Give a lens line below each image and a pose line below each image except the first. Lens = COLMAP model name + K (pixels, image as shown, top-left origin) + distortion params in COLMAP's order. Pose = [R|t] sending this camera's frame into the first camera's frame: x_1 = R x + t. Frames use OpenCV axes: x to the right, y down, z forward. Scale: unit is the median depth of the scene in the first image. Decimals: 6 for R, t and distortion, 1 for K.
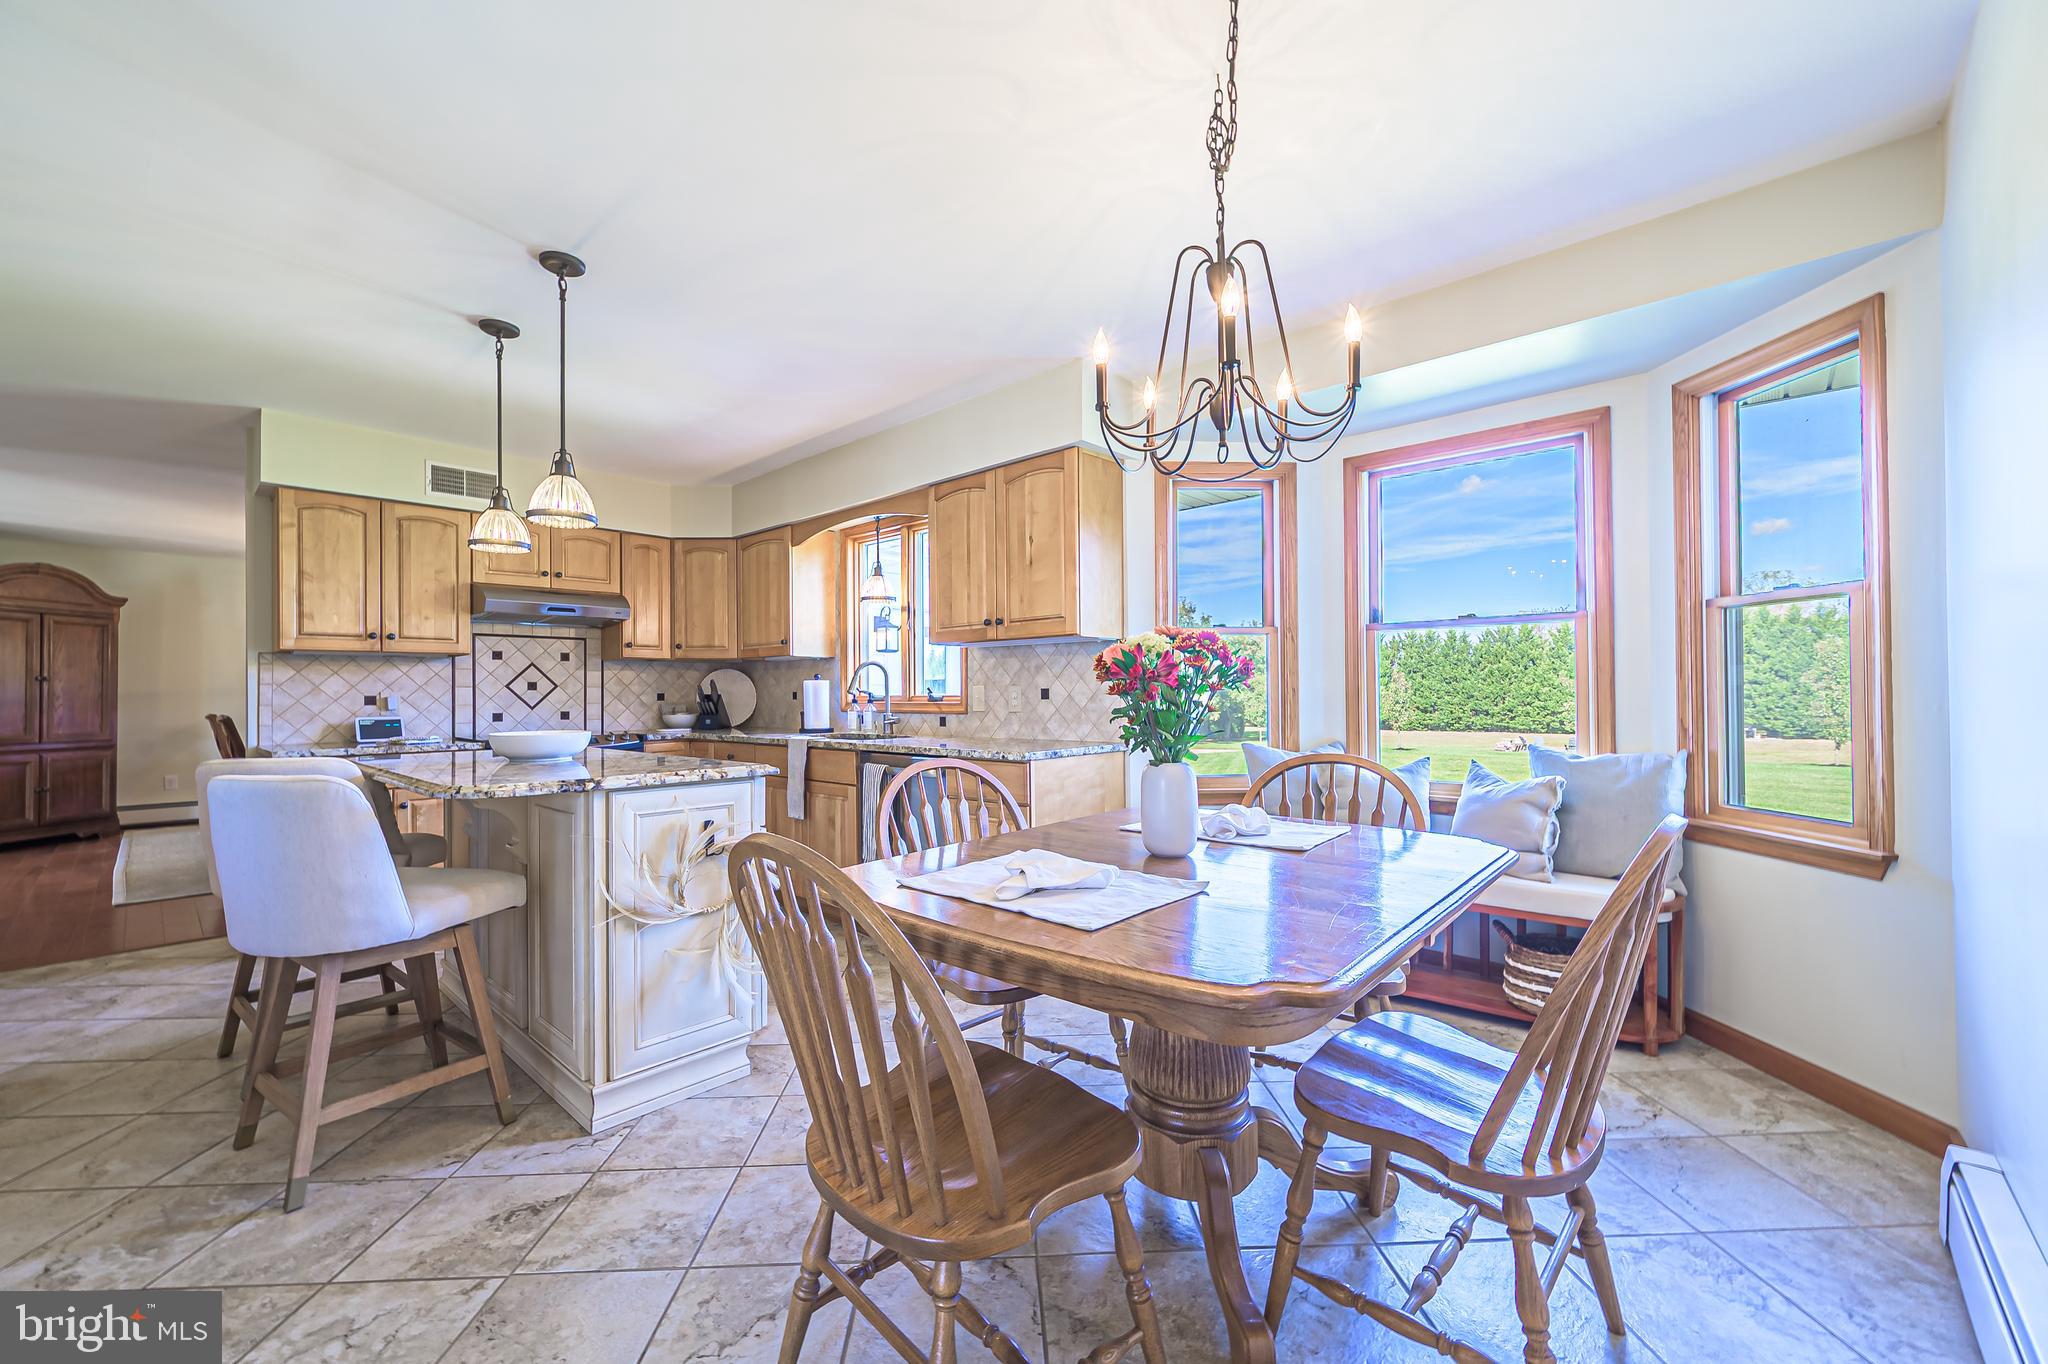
lens RADIAL K [[807.2, 0, 1021.0], [0, 807.2, 684.0], [0, 0, 1]] dist [-0.000274, 0.000161]
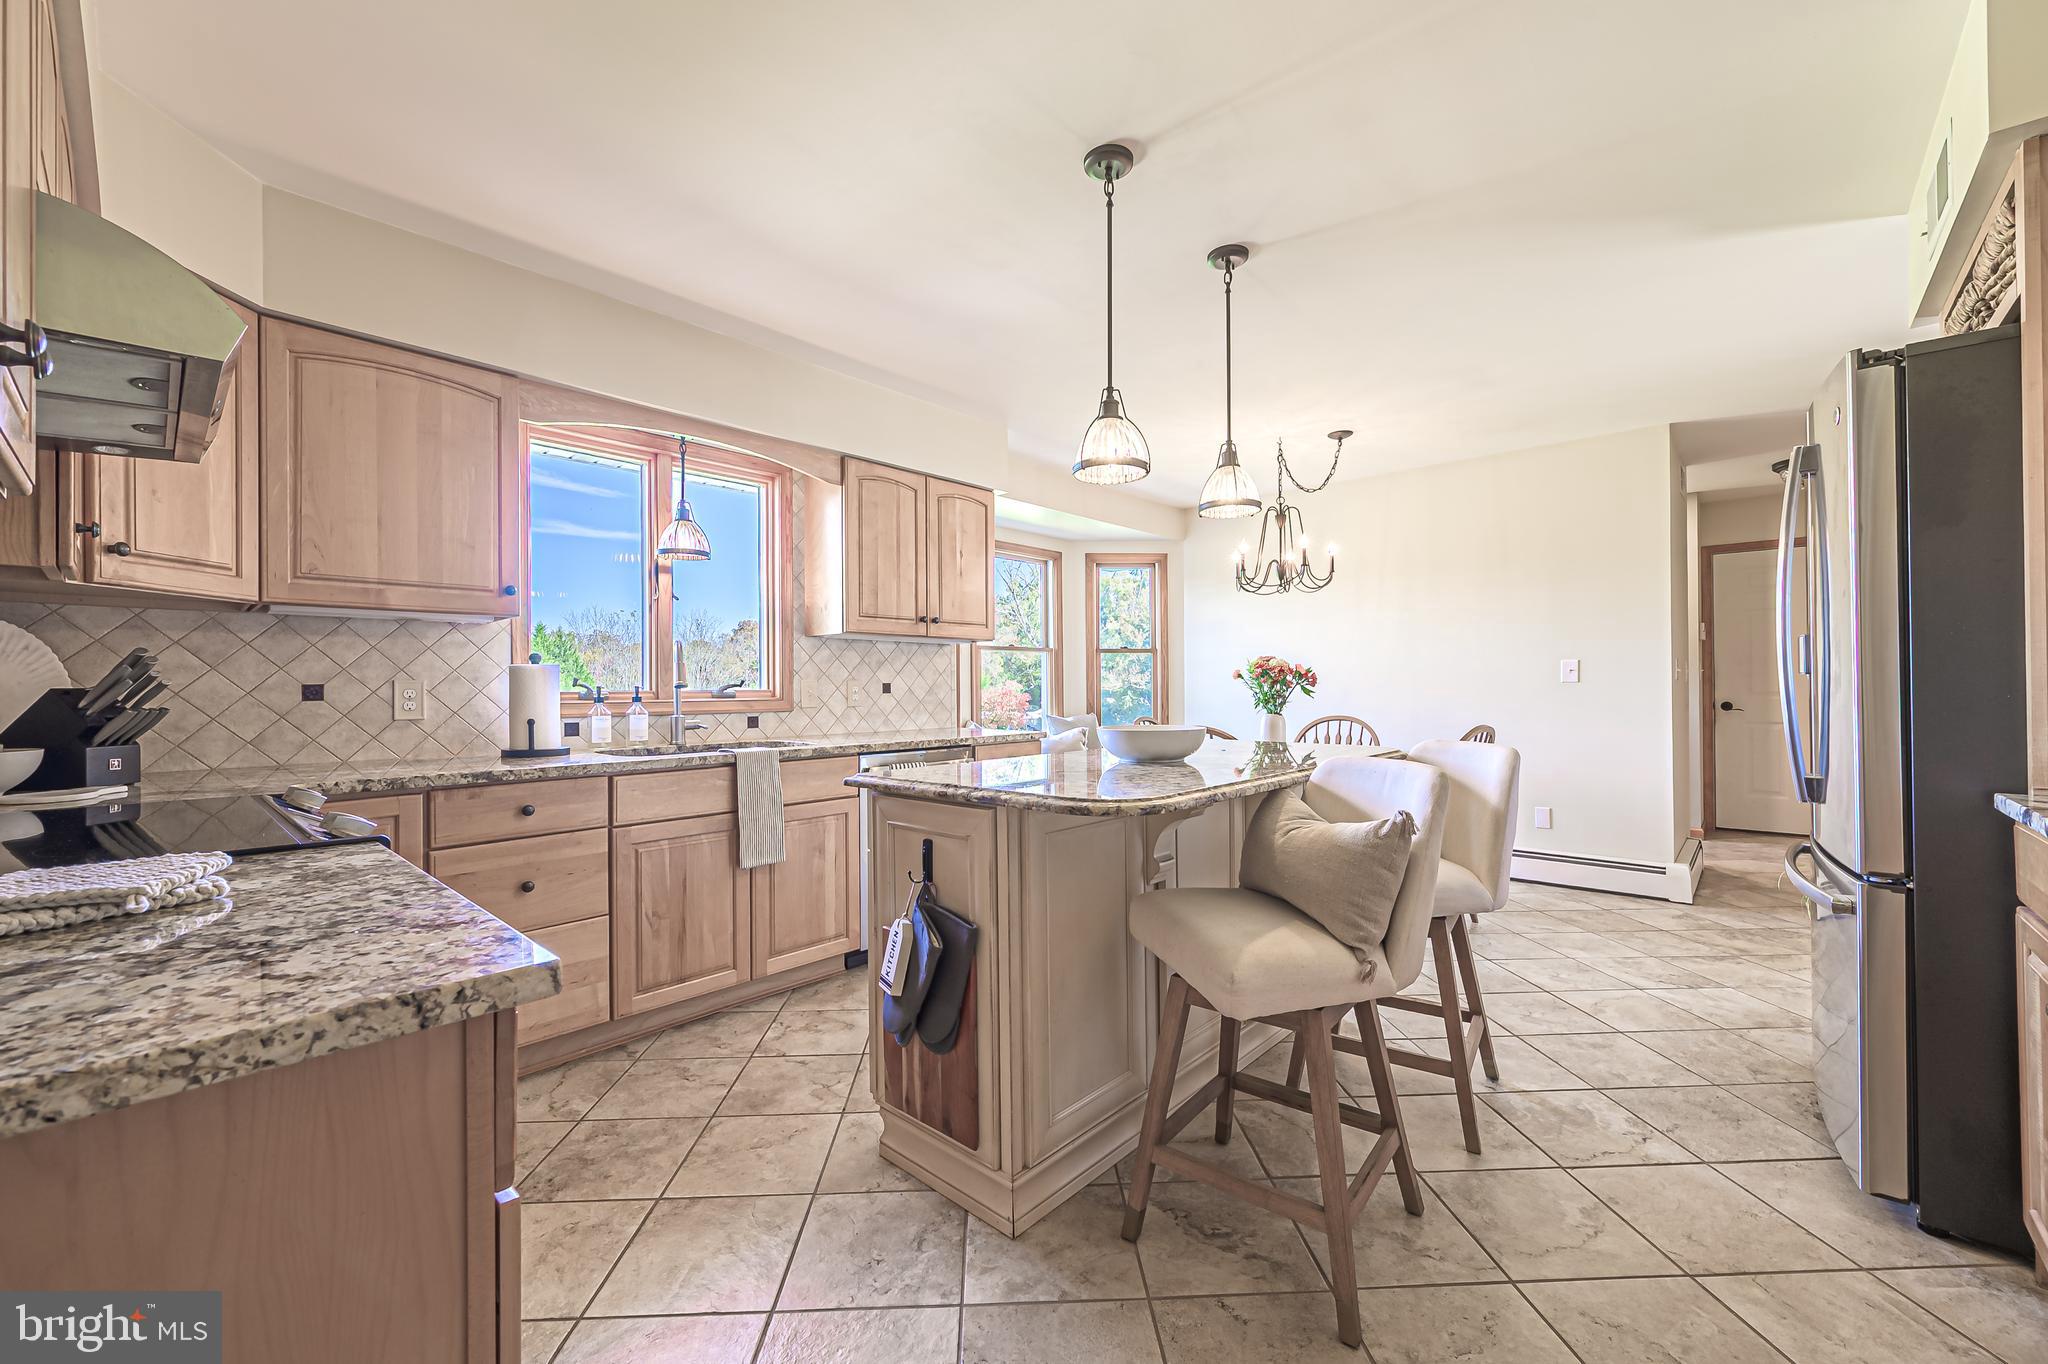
lens RADIAL K [[807.2, 0, 1021.0], [0, 807.2, 684.0], [0, 0, 1]] dist [-0.000274, 0.000161]
pose [[0.005272, 0.011985, 0.999914, -0.927866], [-0.003132, 0.999923, -0.011968, 0.017087], [-0.999981, -0.003069, 0.005309, 0.737289]]
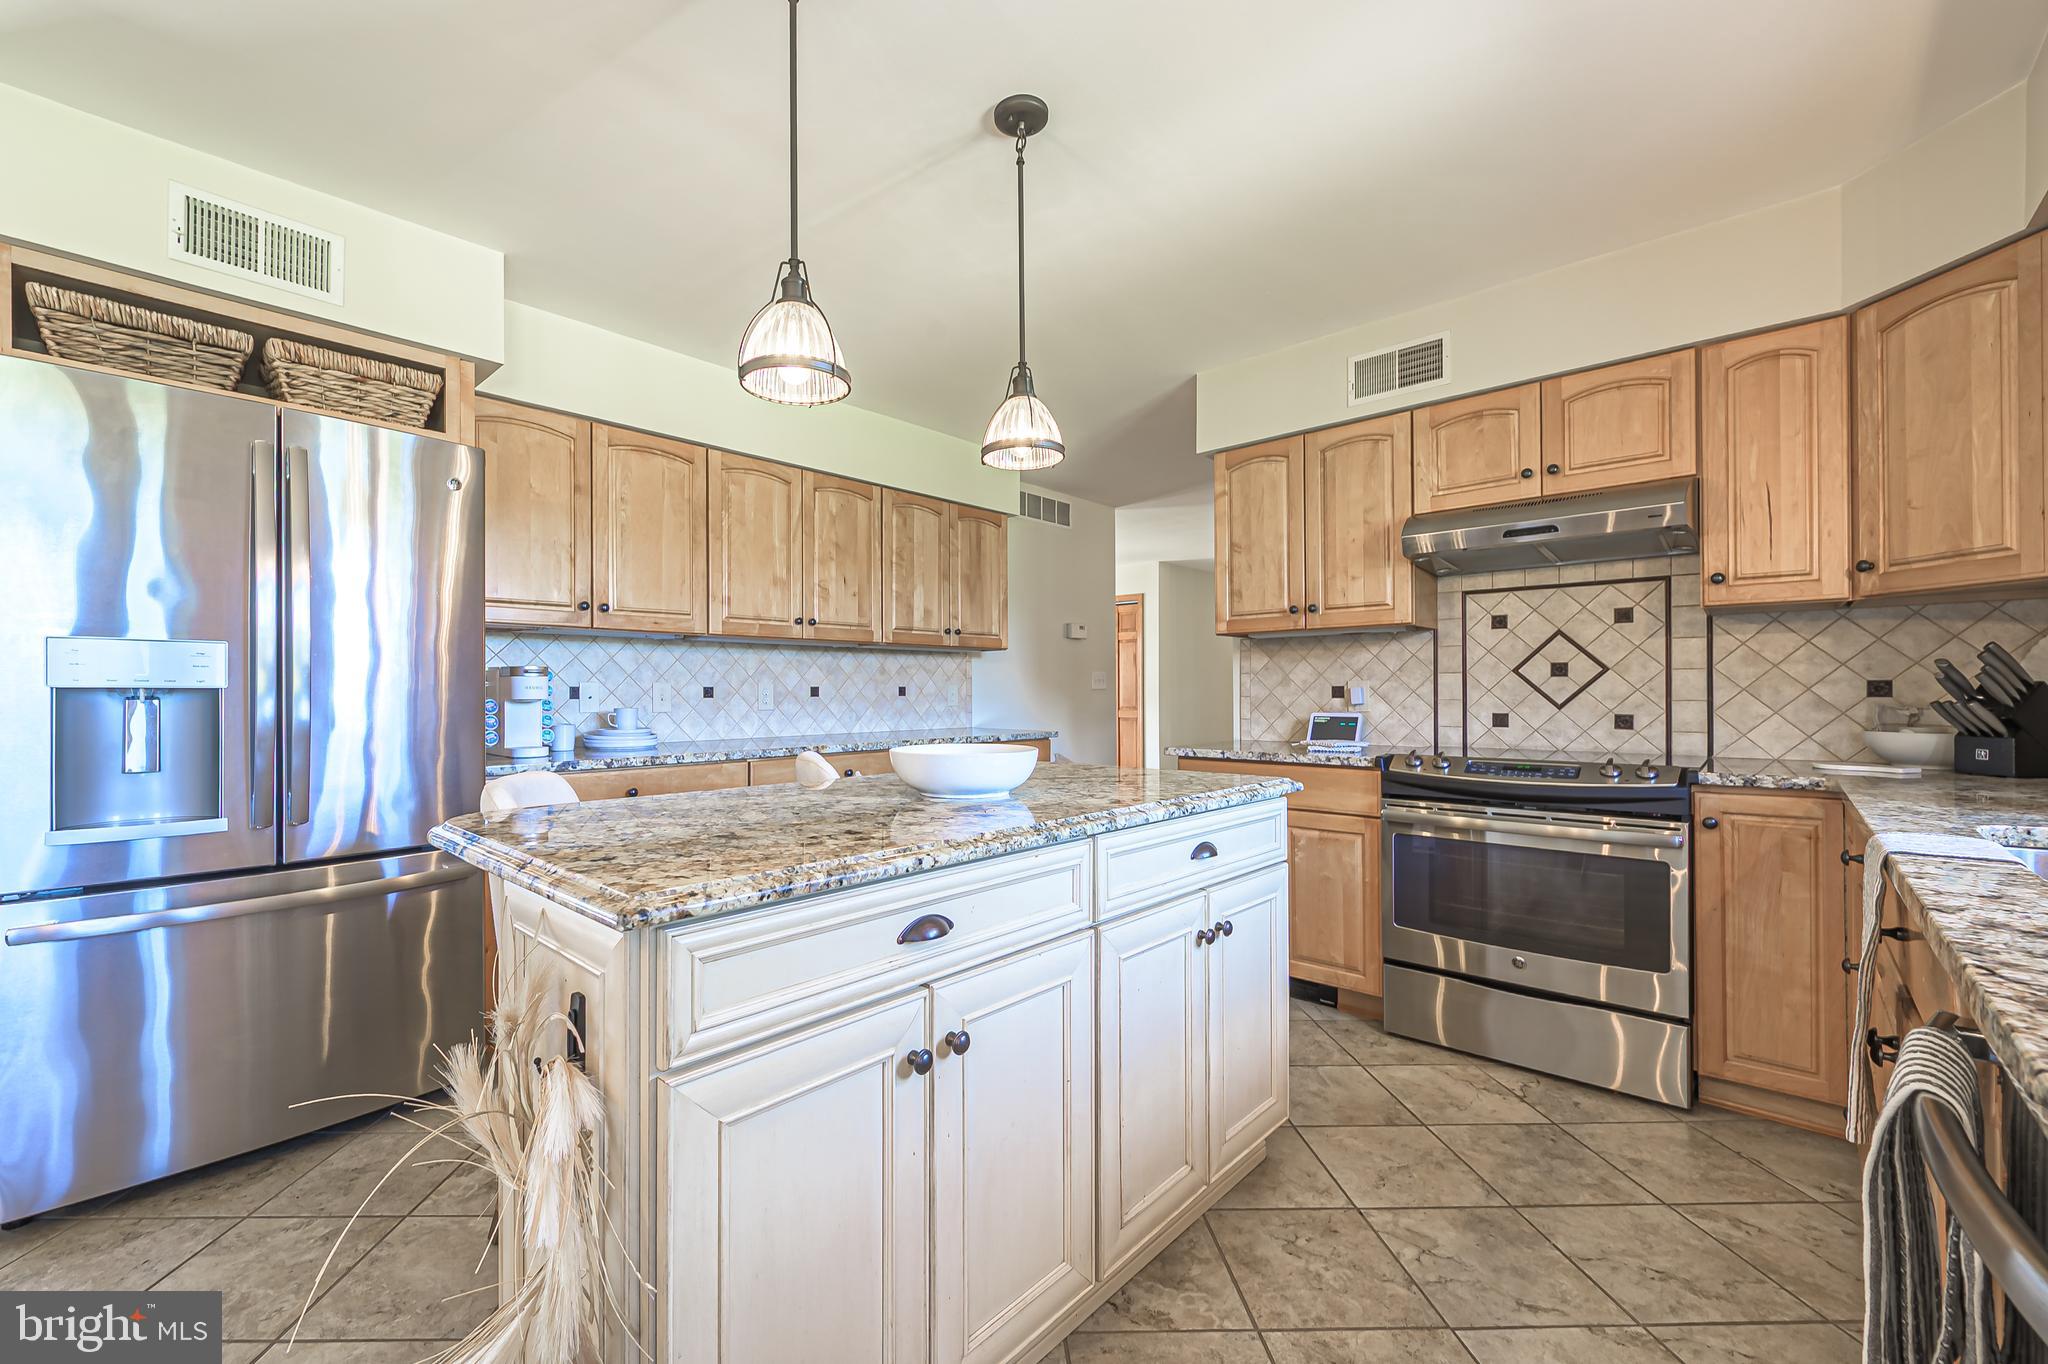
lens RADIAL K [[829.5, 0, 970.4], [0, 829.5, 688.8], [0, 0, 1]] dist [-0.001646, -0.000212]
pose [[-0.024298, 0.002811, -0.999701, 0.010345], [0.014020, 0.999899, 0.002471, 0.010340], [0.999606, -0.013955, -0.024335, 0.667205]]
